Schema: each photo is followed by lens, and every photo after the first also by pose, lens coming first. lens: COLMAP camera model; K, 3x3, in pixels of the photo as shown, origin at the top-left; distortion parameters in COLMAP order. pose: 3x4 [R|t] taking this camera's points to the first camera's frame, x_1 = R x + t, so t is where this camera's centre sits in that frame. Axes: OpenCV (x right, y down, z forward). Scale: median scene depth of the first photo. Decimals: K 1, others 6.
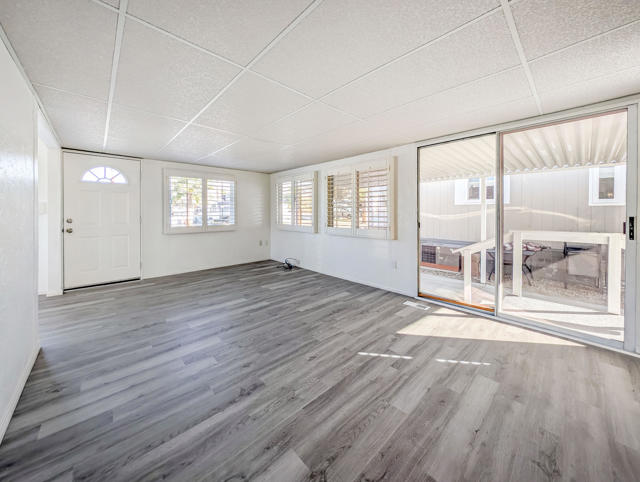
lens RADIAL K [[245.7, 0, 323.1], [0, 245.7, 243.4], [0, 0, 1]] dist [0.000800, 0.000258]
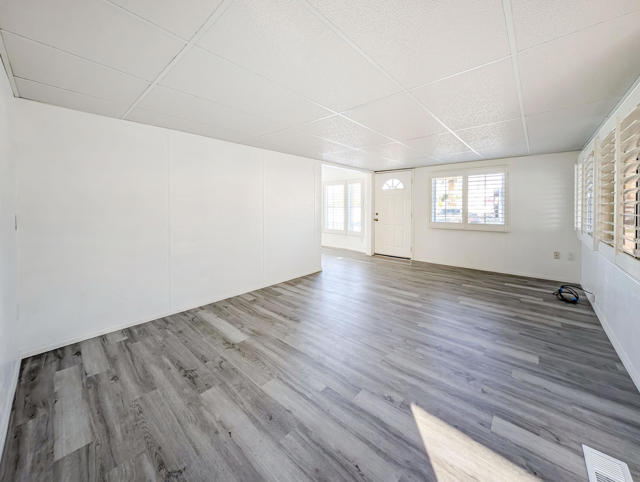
lens RADIAL K [[245.7, 0, 323.1], [0, 245.7, 243.4], [0, 0, 1]] dist [0.000800, 0.000258]
pose [[0.066090, 0.149939, -0.986484, 0.726736], [-0.126032, 0.981982, 0.140811, -0.093334], [0.989822, 0.115023, 0.083796, 0.571608]]
